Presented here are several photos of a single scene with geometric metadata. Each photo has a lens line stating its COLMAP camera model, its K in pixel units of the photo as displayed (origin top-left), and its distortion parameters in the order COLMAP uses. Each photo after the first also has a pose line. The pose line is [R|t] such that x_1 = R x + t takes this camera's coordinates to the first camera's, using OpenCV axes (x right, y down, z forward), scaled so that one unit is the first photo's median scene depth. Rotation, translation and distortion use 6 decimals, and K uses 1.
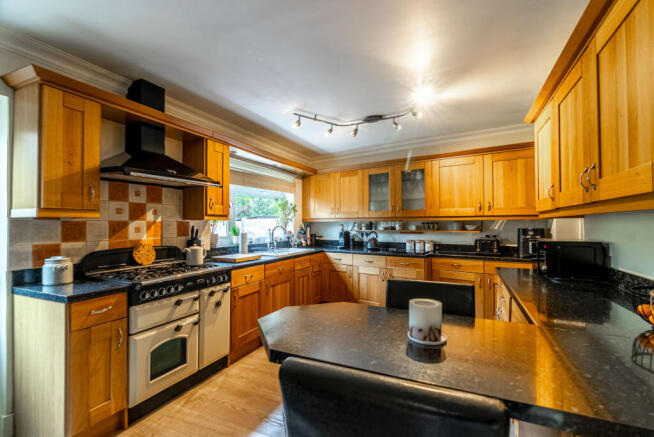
lens RADIAL K [[304.4, 0, 328.5], [0, 304.4, 218.5], [0, 0, 1]] dist [-0.012555, 0.002743]
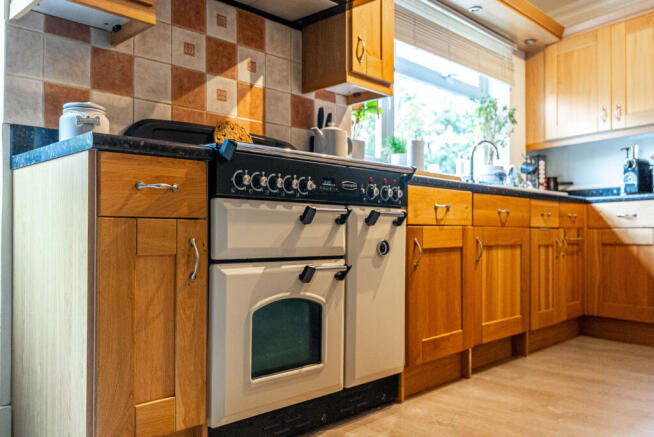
lens RADIAL K [[554.6, 0, 325.9], [0, 554.6, 220.5], [0, 0, 1]] dist [-0.000116, -0.008954]
pose [[0.937642, -0.003922, -0.347581, -0.170138], [0.002922, 0.999990, -0.003401, 0.254337], [0.347591, 0.002174, 0.937644, 0.230463]]
